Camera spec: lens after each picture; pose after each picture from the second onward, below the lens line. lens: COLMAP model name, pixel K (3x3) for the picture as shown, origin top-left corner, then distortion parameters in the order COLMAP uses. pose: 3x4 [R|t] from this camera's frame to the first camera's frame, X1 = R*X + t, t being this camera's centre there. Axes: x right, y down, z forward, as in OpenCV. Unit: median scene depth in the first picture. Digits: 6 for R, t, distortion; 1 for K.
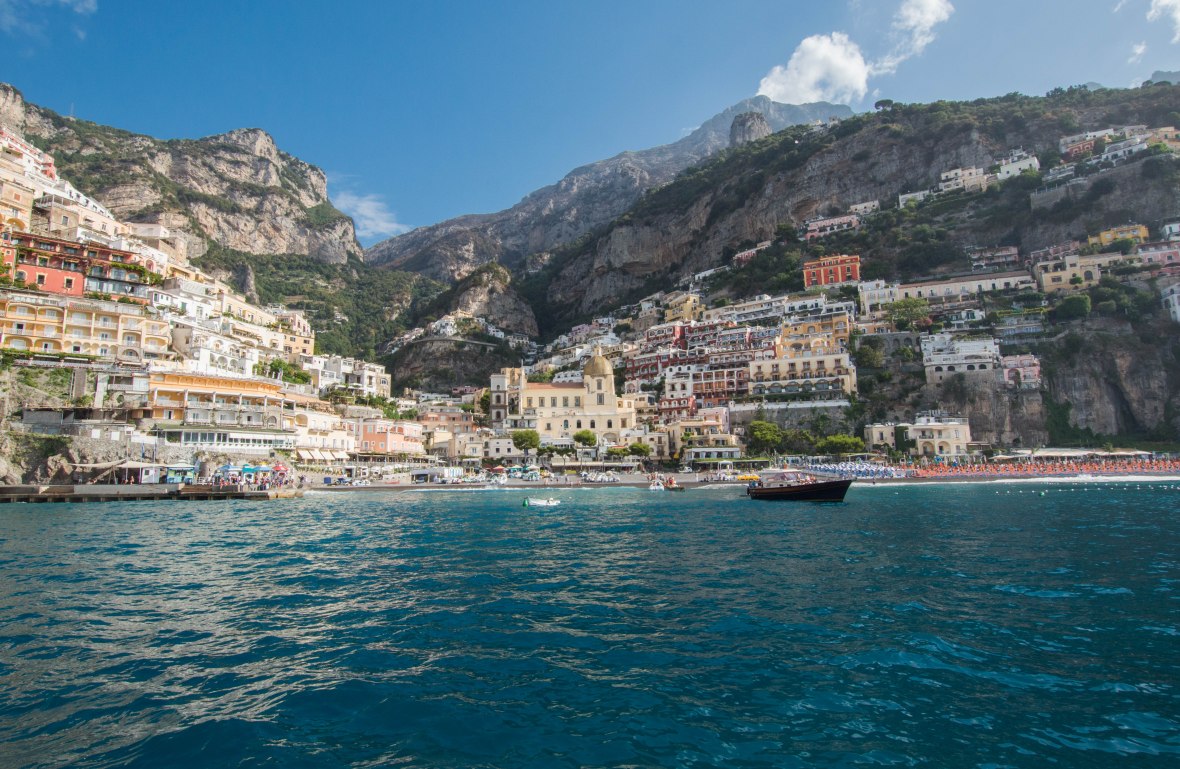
lens RADIAL K [[665.4, 0, 572.6], [0, 665.4, 380.9], [0, 0, 1]] dist [-0.066881, 0.055757]
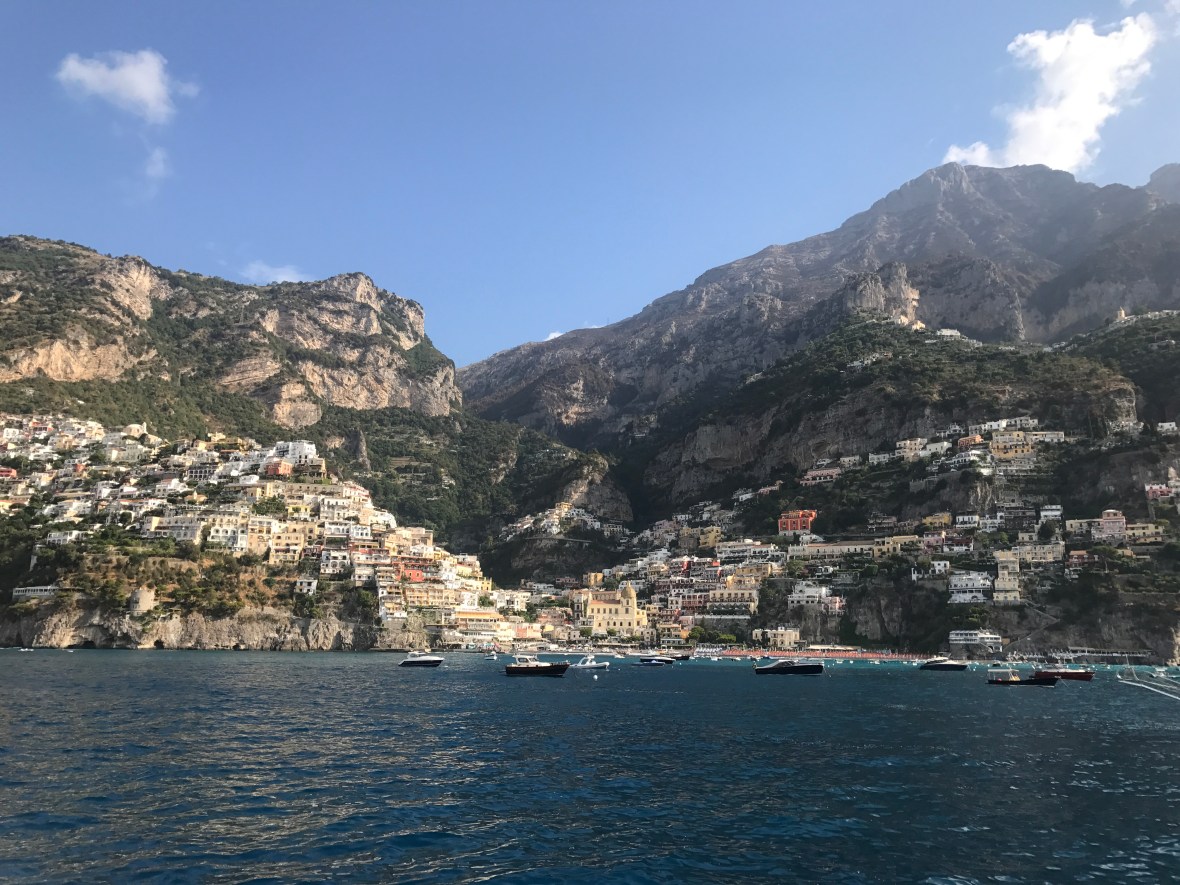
lens RADIAL K [[975.6, 0, 590.0], [0, 975.6, 442.5], [0, 0, 1]] dist [0.086233, -0.001855]
pose [[0.988938, -0.000173, -0.148329, 0.085924], [-0.008948, 0.998108, -0.060829, -0.069404], [0.148059, 0.061483, 0.987066, -0.456078]]
